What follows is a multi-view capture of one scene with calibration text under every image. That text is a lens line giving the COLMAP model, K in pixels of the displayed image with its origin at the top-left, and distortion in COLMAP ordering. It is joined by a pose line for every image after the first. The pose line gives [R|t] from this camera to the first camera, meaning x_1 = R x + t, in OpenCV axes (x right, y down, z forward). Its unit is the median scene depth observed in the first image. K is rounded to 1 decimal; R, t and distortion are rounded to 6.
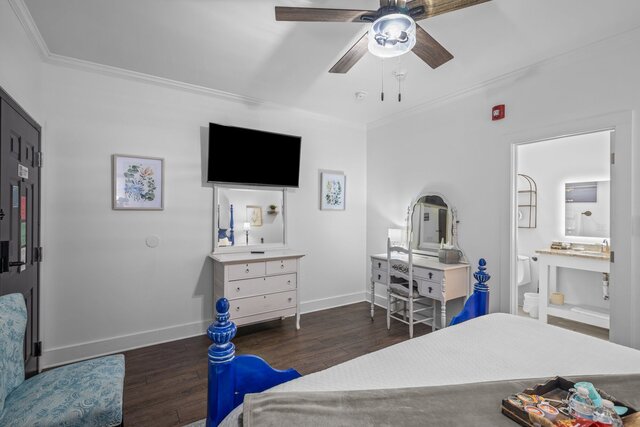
lens RADIAL K [[298.0, 0, 320.7], [0, 298.0, 203.4], [0, 0, 1]] dist [-0.012880, -0.000519]
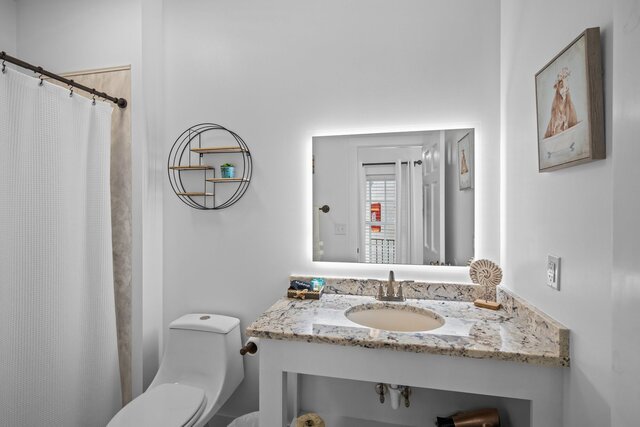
lens RADIAL K [[299.0, 0, 320.3], [0, 299.0, 208.1], [0, 0, 1]] dist [0.004714, 0.000716]
pose [[0.693167, -0.007255, 0.720741, 0.533207], [-0.010614, 0.999738, 0.020272, 0.024654], [-0.720699, -0.021702, 0.692908, 0.704417]]
